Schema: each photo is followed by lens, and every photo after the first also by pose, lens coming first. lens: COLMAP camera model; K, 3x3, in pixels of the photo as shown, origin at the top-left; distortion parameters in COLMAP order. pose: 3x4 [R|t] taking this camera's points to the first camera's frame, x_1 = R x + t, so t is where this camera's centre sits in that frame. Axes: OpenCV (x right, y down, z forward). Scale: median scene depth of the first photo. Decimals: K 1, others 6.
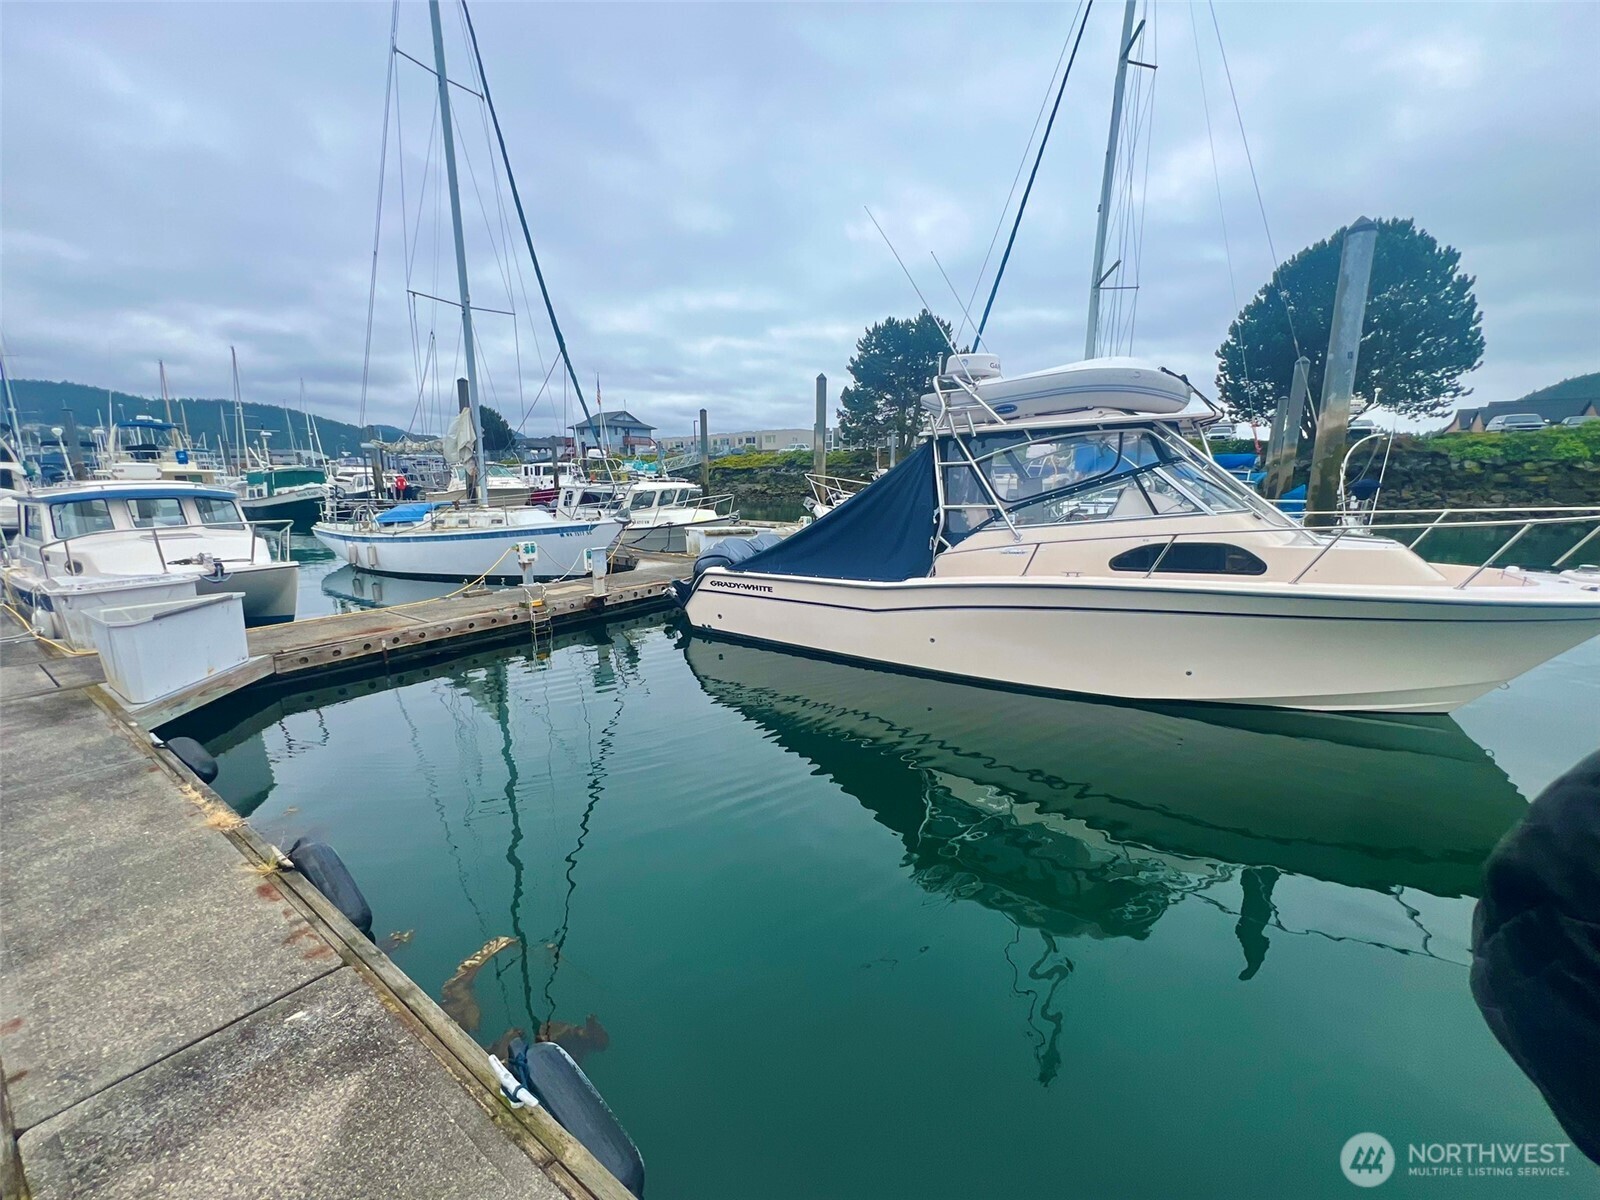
lens RADIAL K [[641.4, 0, 796.4], [0, 641.4, 593.6], [0, 0, 1]] dist [-0.003279, -0.000624]
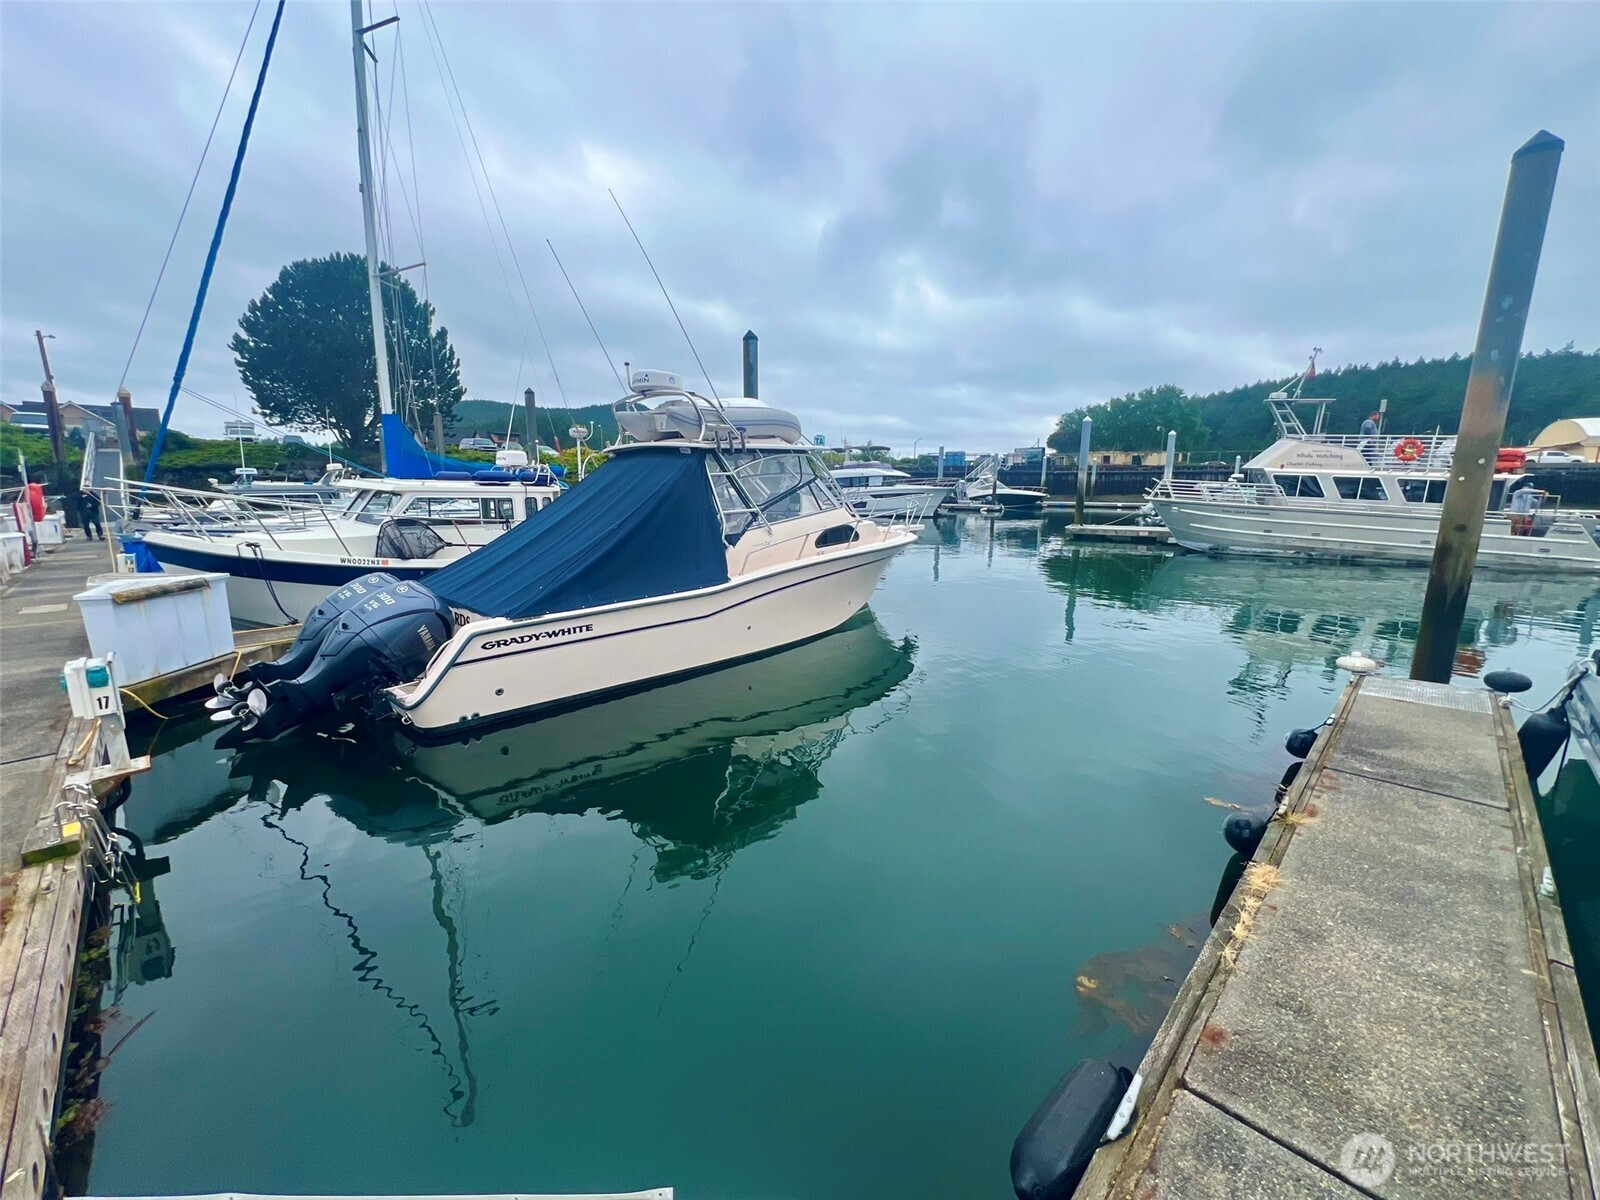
lens RADIAL K [[631.7, 0, 807.4], [0, 631.7, 600.6], [0, 0, 1]] dist [0.000868, 0.000022]
pose [[0.170793, -0.176220, 0.969421, -0.851730], [0.176296, 0.973465, 0.145896, -0.120585], [-0.969407, 0.145987, 0.197327, 0.660338]]
